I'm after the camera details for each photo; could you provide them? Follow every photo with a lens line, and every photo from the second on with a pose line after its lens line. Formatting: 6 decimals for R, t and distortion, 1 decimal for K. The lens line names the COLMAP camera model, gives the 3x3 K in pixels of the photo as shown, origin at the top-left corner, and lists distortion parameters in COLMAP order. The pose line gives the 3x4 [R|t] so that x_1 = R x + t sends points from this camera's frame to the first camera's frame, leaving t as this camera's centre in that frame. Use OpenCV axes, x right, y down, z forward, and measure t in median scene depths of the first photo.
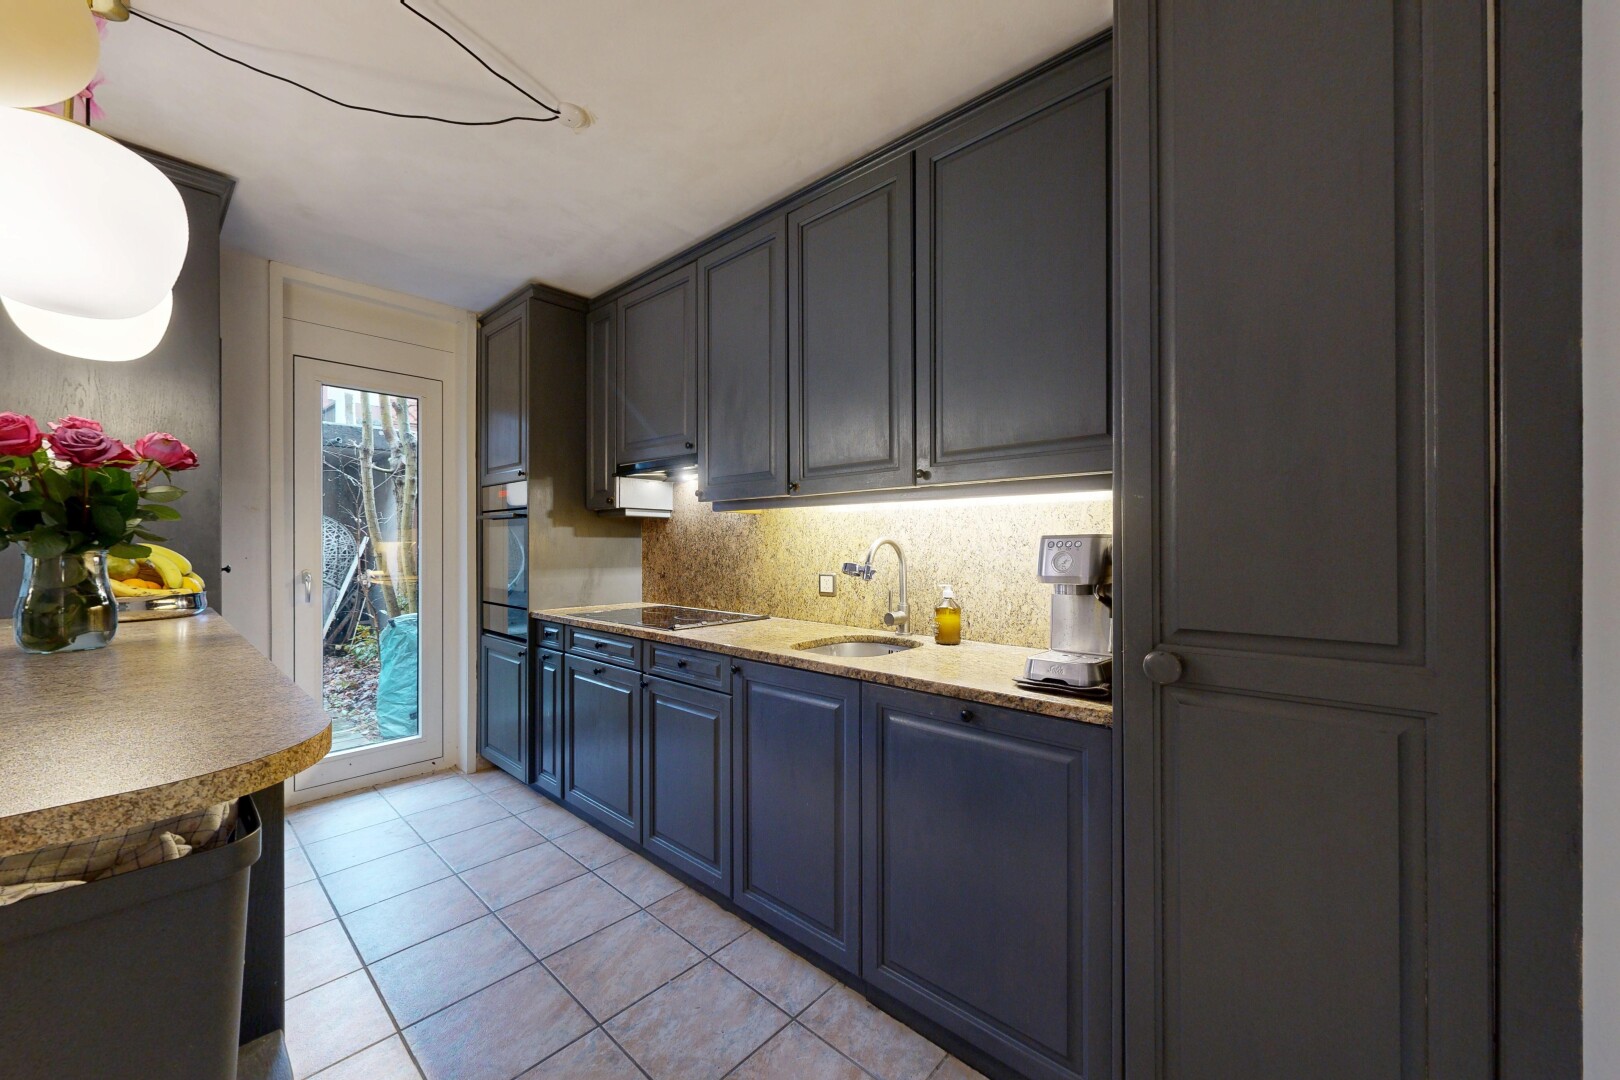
lens RADIAL K [[611.3, 0, 808.8], [0, 611.3, 542.0], [0, 0, 1]] dist [0.001578, 0.000220]
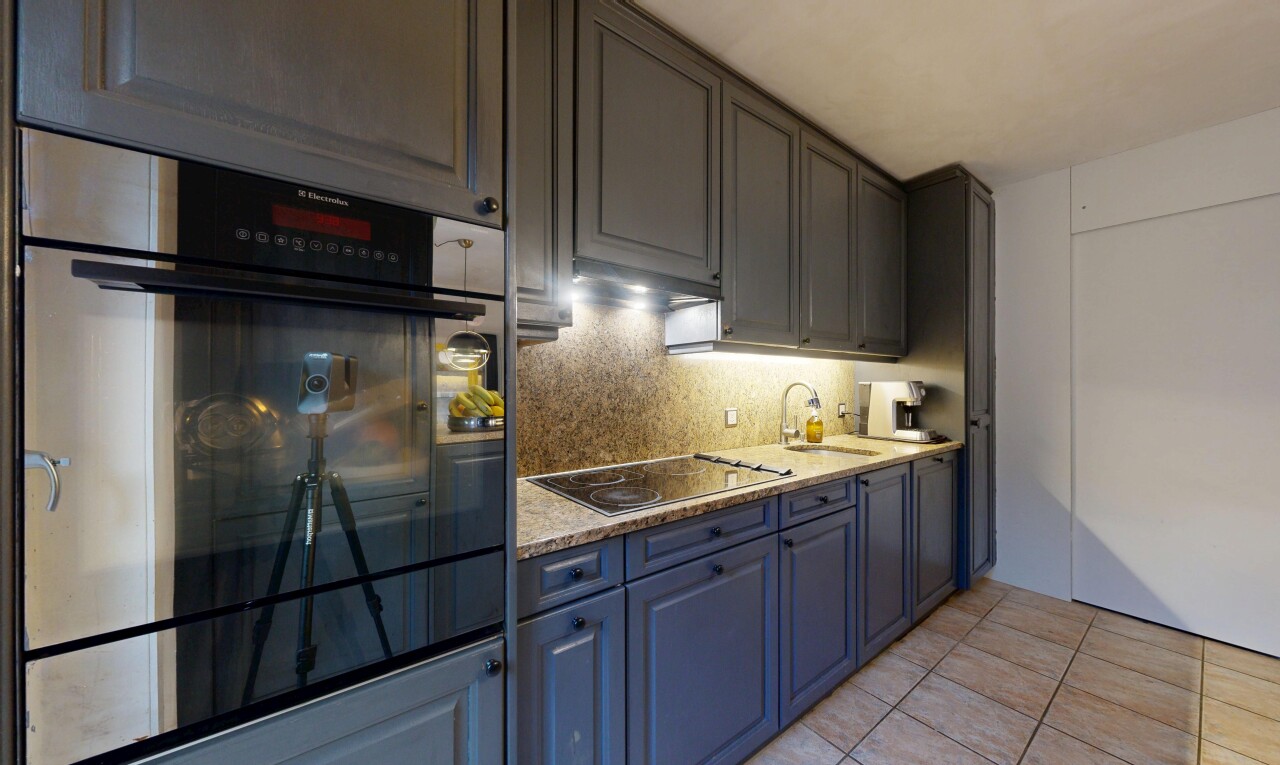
lens RADIAL K [[428.4, 0, 641.8], [0, 428.4, 382.7], [0, 0, 1]] dist [0.000443, -0.000008]
pose [[0.184099, 0.004422, 0.982898, -1.142304], [-0.002894, 0.999988, -0.003957, 0.002270], [-0.982904, -0.002116, 0.184109, 1.350913]]
